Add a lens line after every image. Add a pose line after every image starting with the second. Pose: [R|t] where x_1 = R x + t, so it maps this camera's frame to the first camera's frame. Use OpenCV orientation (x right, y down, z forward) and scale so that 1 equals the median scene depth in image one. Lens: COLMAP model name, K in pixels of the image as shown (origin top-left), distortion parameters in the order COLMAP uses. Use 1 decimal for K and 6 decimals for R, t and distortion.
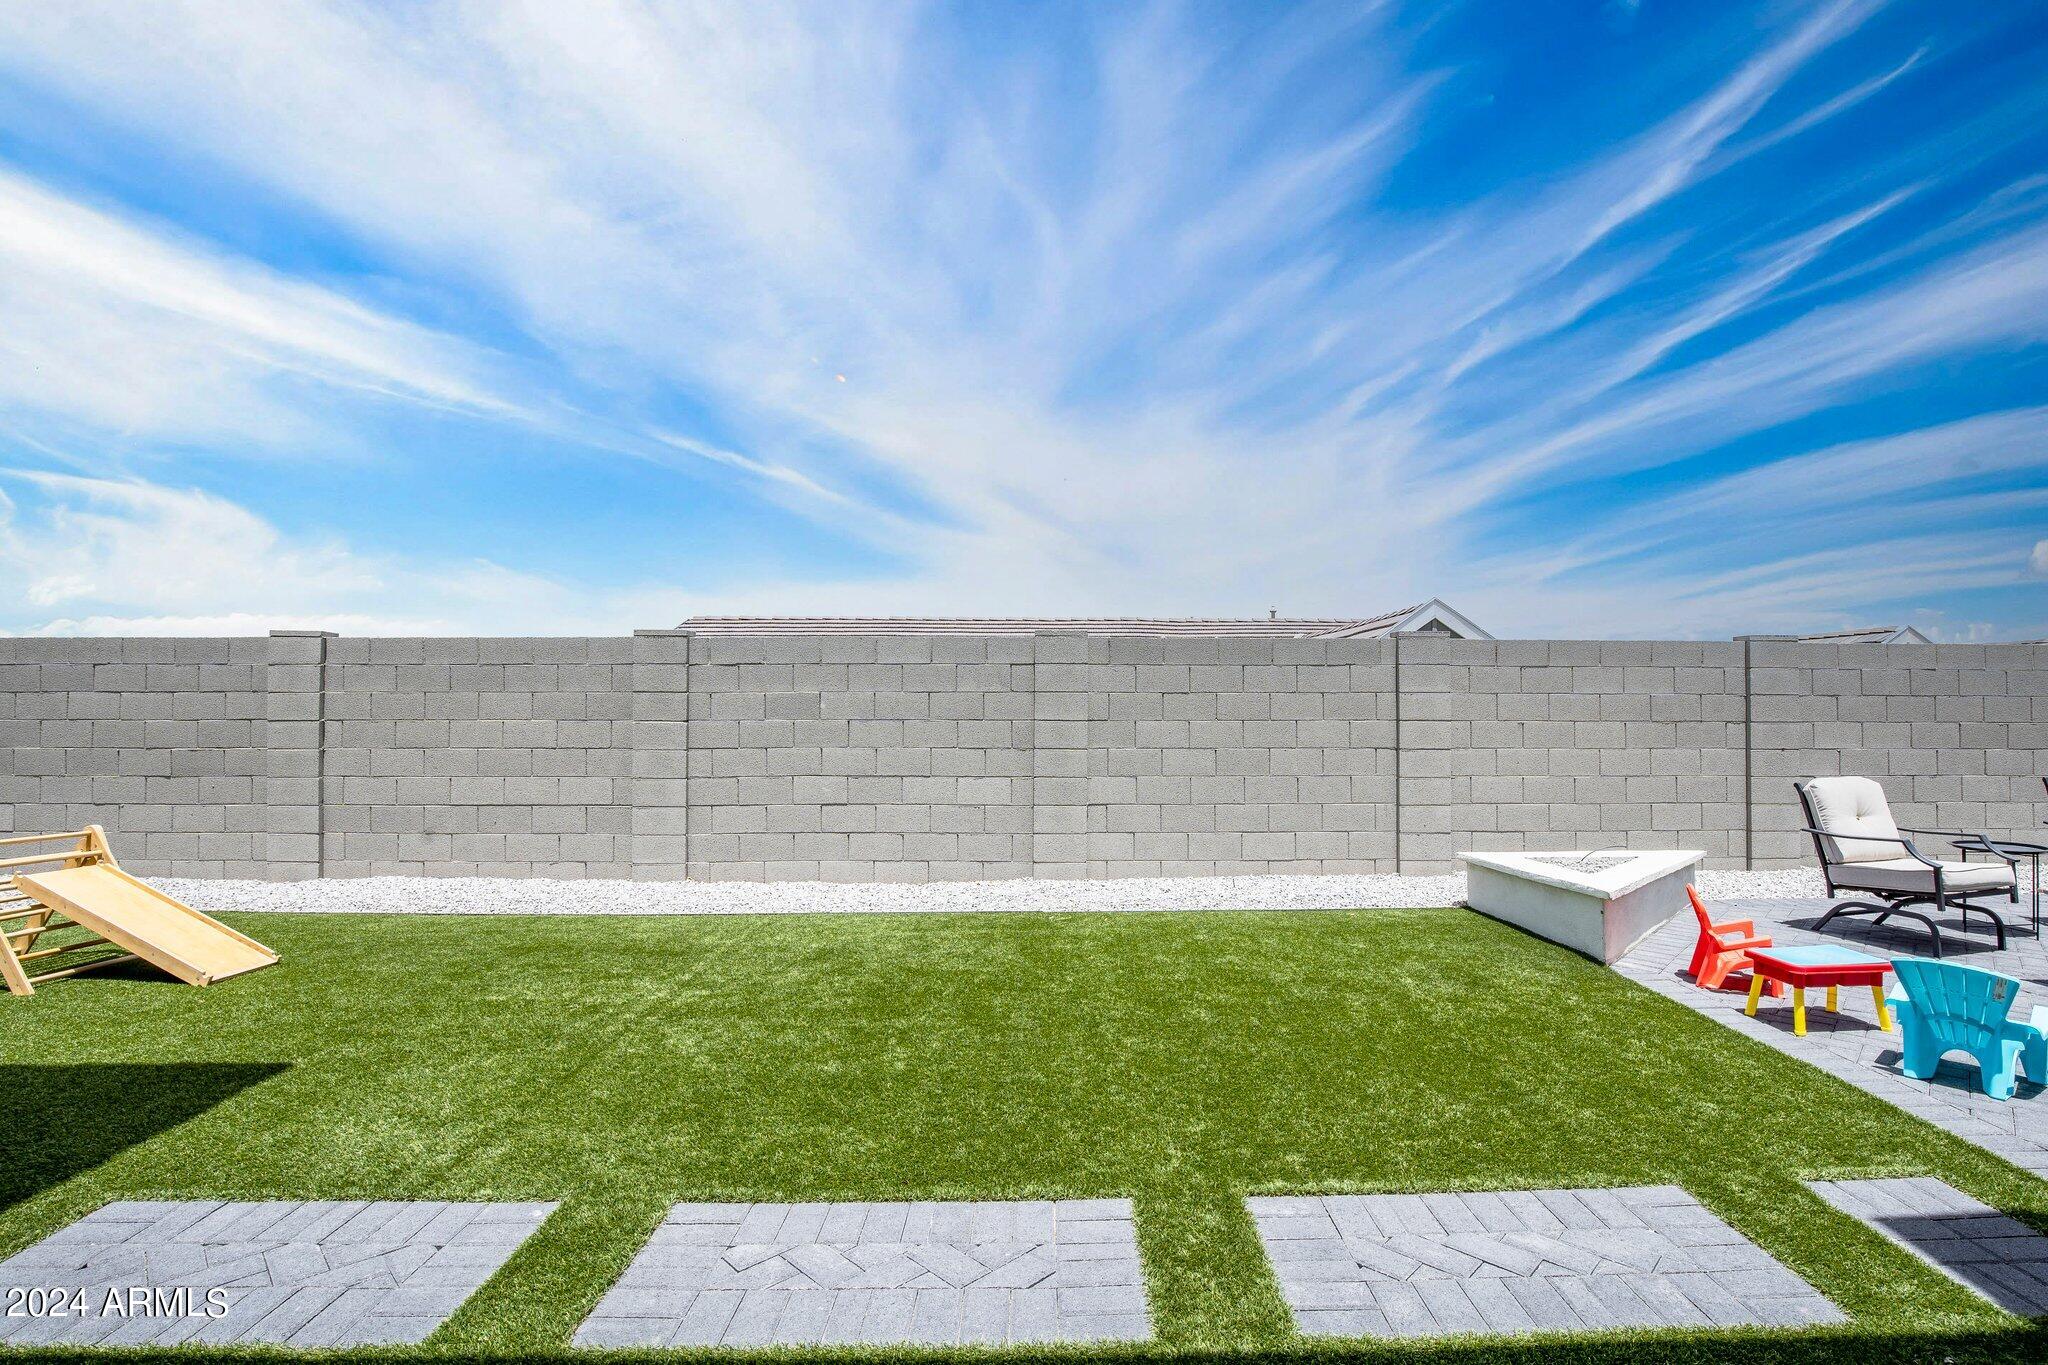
lens RADIAL K [[960.8, 0, 1023.6], [0, 960.8, 676.6], [0, 0, 1]] dist [-0.024333, 0.000688]
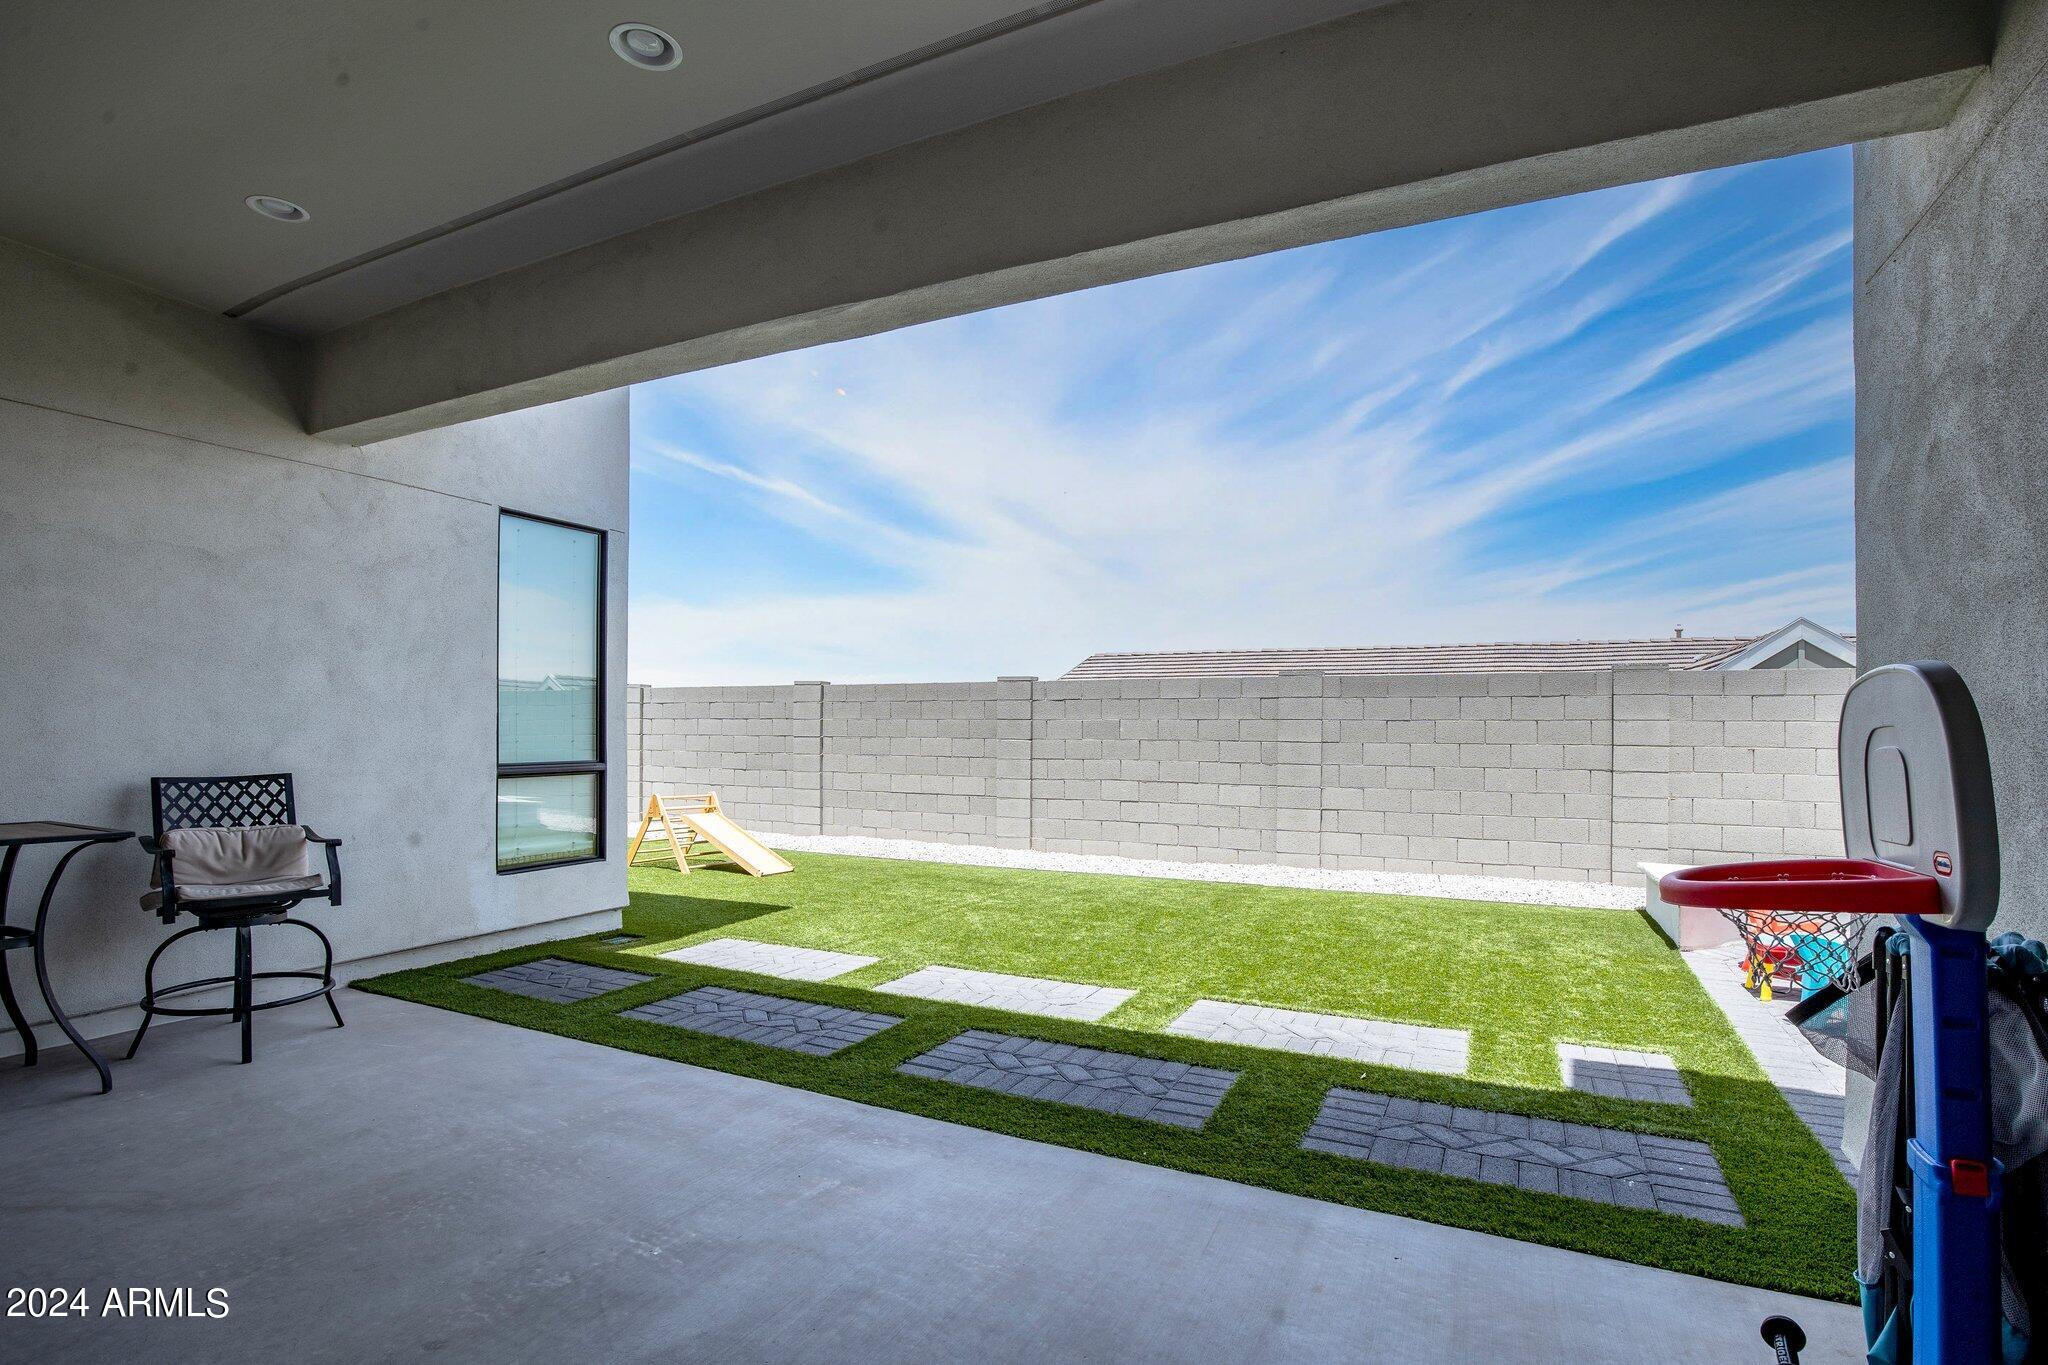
lens RADIAL K [[978.1, 0, 1036.3], [0, 978.1, 722.9], [0, 0, 1]] dist [-0.021557, 0.000054]
pose [[0.900031, 0.002585, -0.435818, 0.275794], [0.007932, 0.999720, 0.022310, -0.010446], [0.435754, -0.023536, 0.899758, -0.293635]]
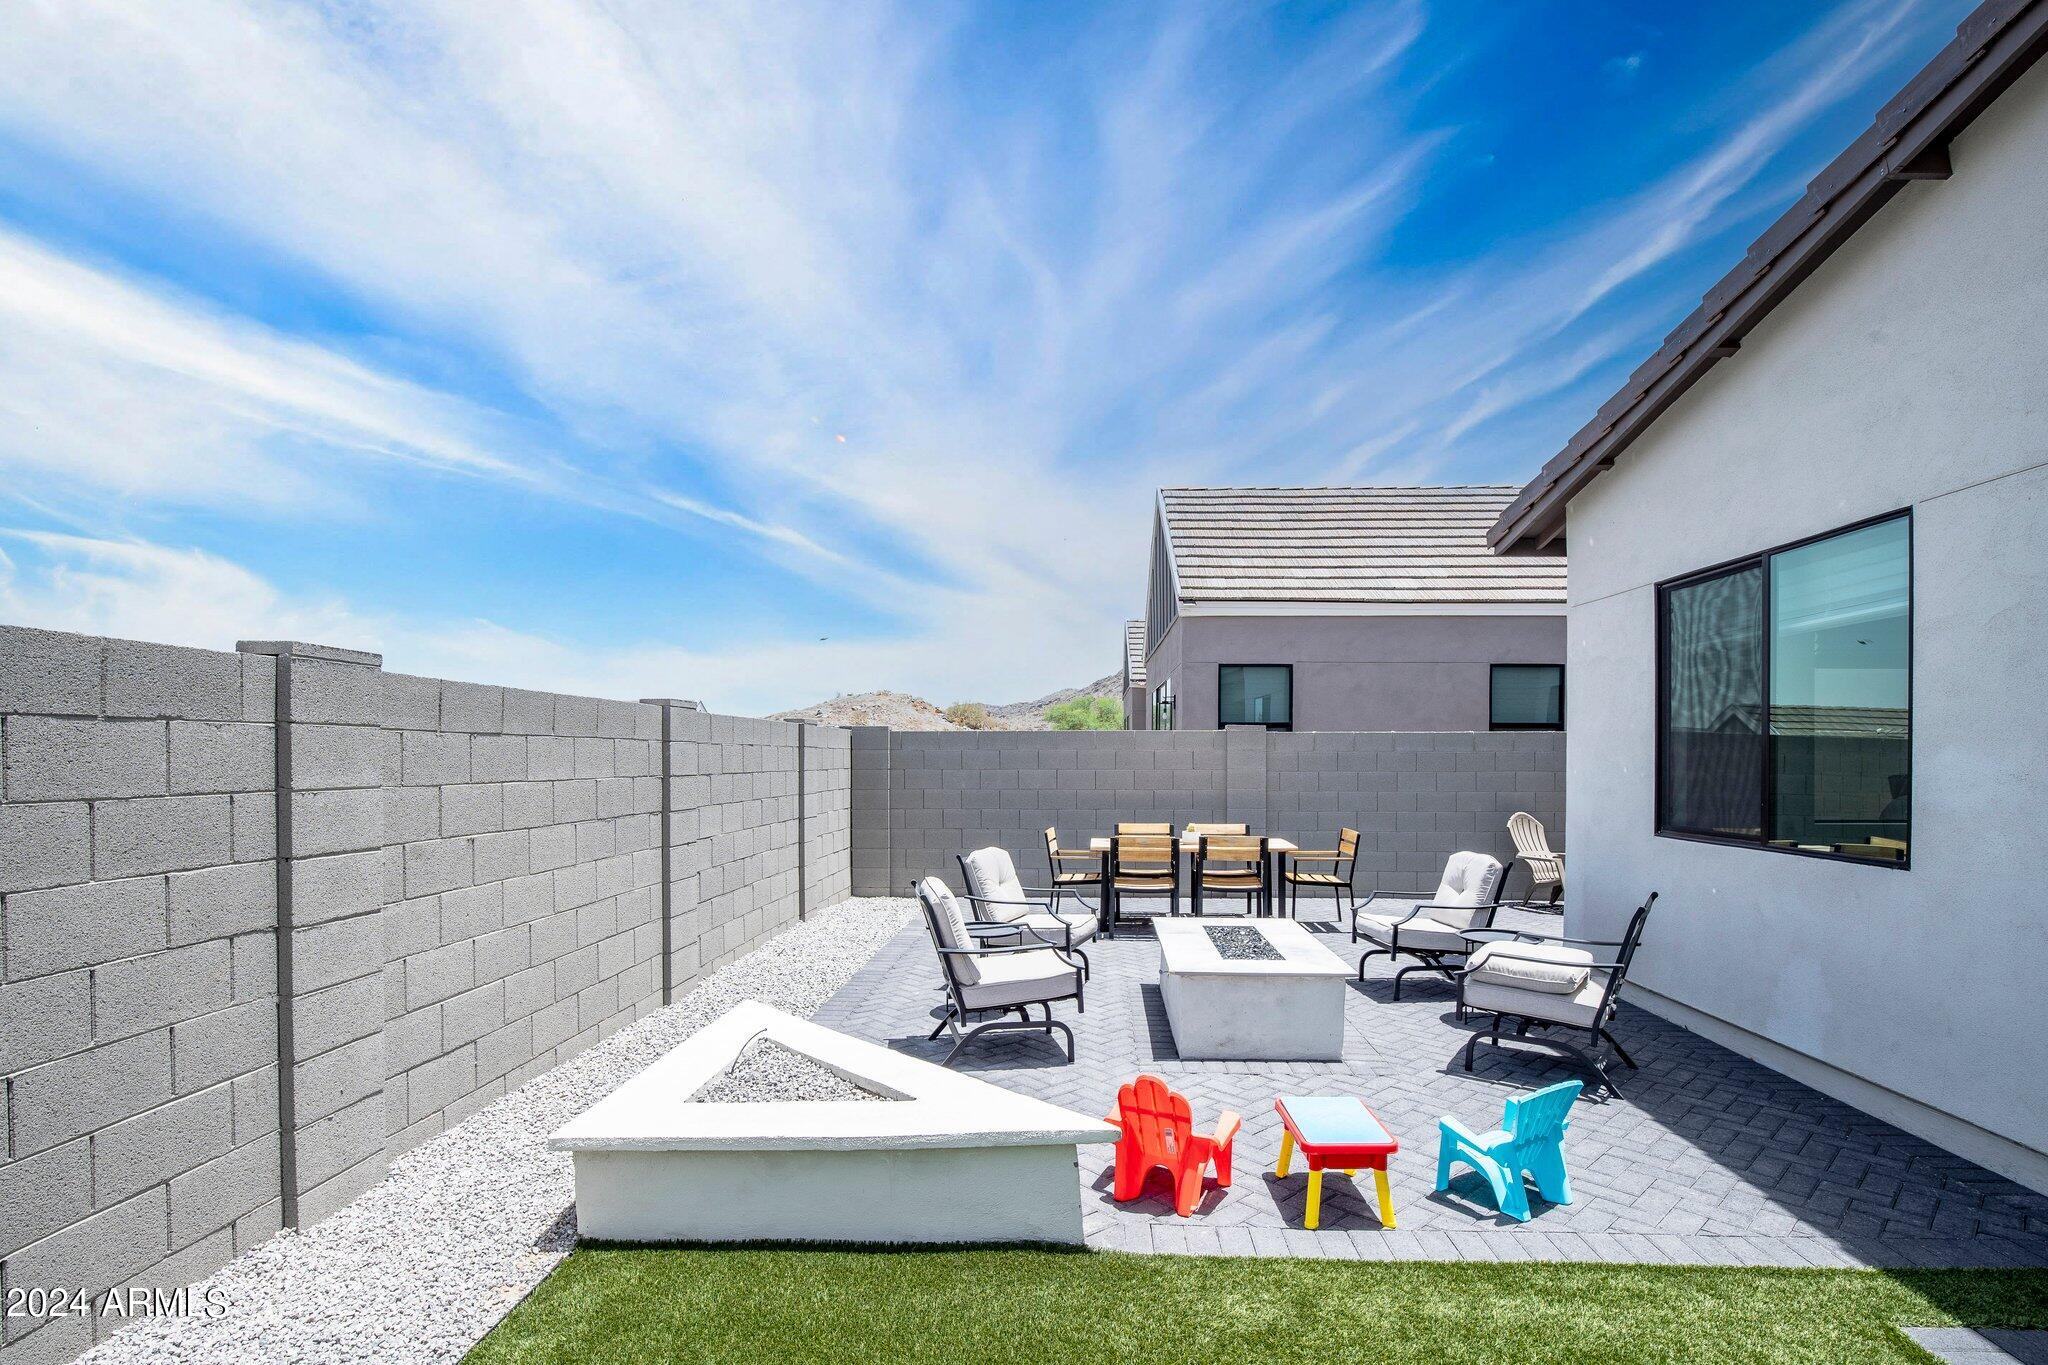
lens RADIAL K [[978.1, 0, 1036.3], [0, 978.1, 722.9], [0, 0, 1]] dist [-0.021557, 0.000054]
pose [[0.034406, 0.027436, 0.999031, -0.017996], [-0.030109, 0.999198, -0.026403, -0.012017], [-0.998954, -0.029172, 0.035204, 0.659559]]
